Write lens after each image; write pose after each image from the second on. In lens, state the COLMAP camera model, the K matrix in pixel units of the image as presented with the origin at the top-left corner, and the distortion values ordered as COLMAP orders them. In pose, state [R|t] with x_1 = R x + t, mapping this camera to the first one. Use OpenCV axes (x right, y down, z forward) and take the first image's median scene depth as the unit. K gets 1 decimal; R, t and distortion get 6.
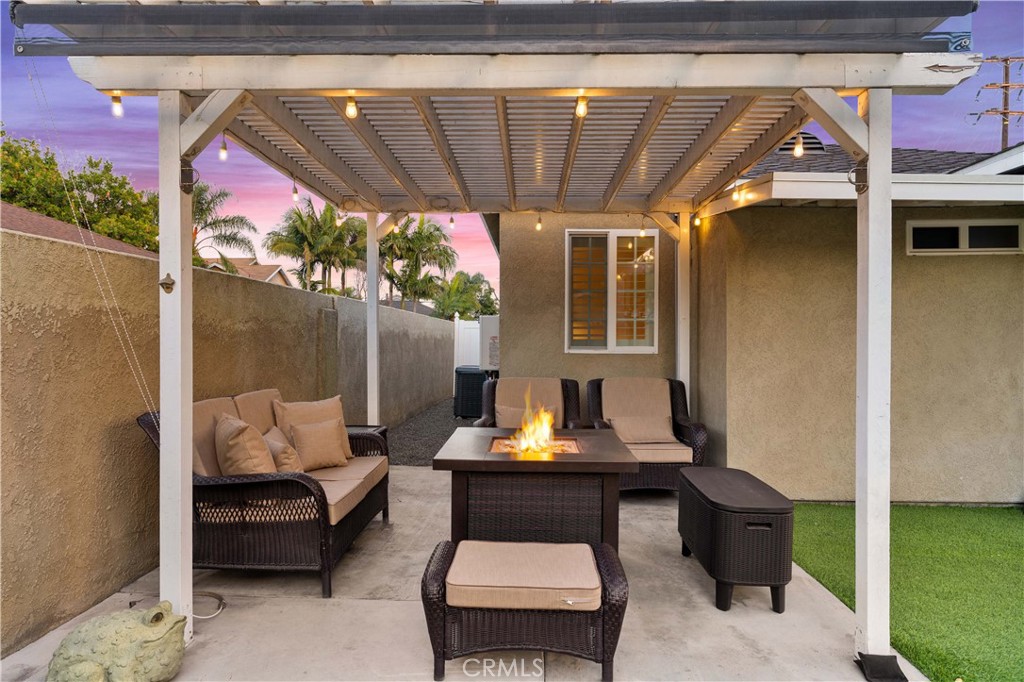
lens RADIAL K [[607.1, 0, 514.9], [0, 607.1, 342.1], [0, 0, 1]] dist [0.004807, 0.000811]
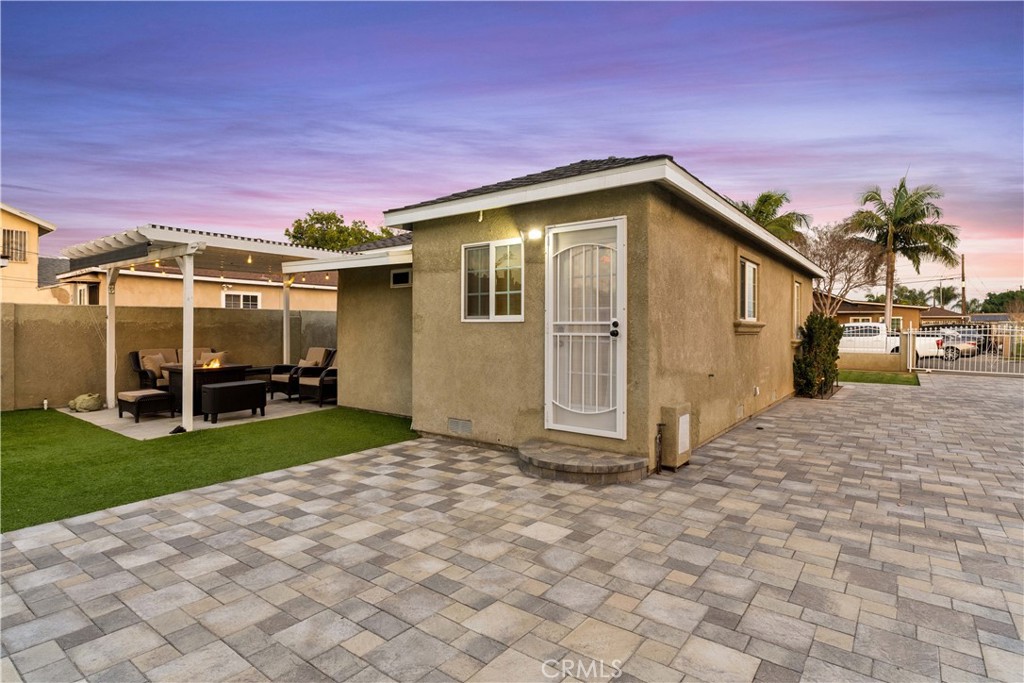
lens RADIAL K [[528.2, 0, 509.9], [0, 528.2, 334.8], [0, 0, 1]] dist [-0.029023, -0.000213]
pose [[0.808544, 0.008830, -0.588370, 2.784211], [-0.009854, 0.999950, 0.001466, 0.003589], [0.588353, 0.004613, 0.808591, -0.220413]]
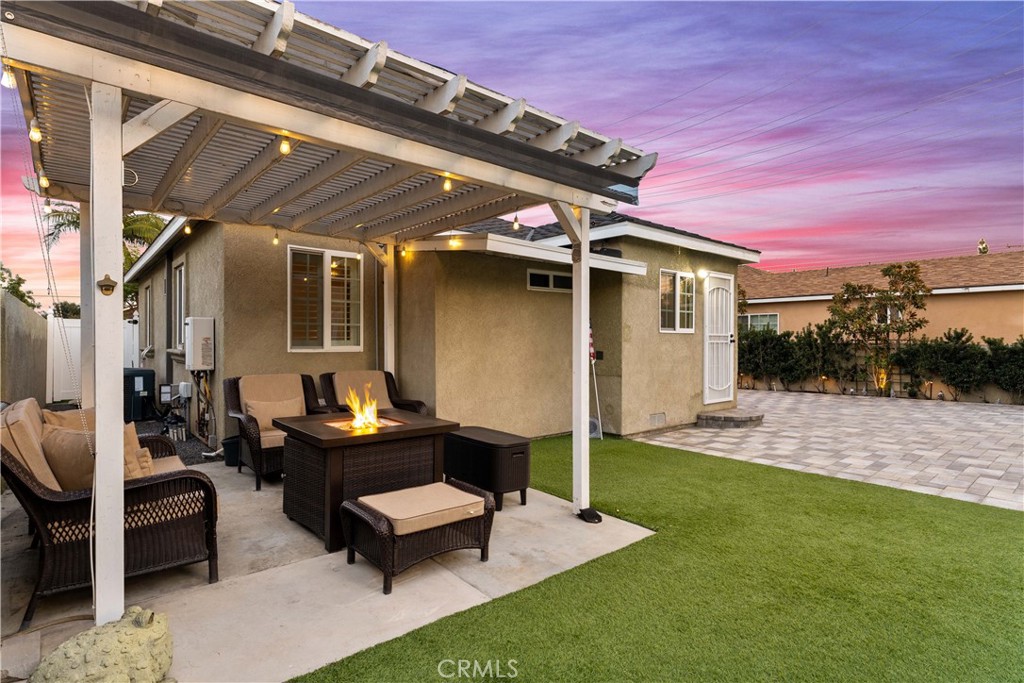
lens RADIAL K [[518.2, 0, 508.5], [0, 518.2, 342.0], [0, 0, 1]] dist [0.014610, 0.001003]
pose [[0.748497, -0.003479, 0.663129, -0.468940], [0.002706, 0.999994, 0.002193, -0.004658], [-0.663133, 0.000153, 0.748502, -0.031745]]
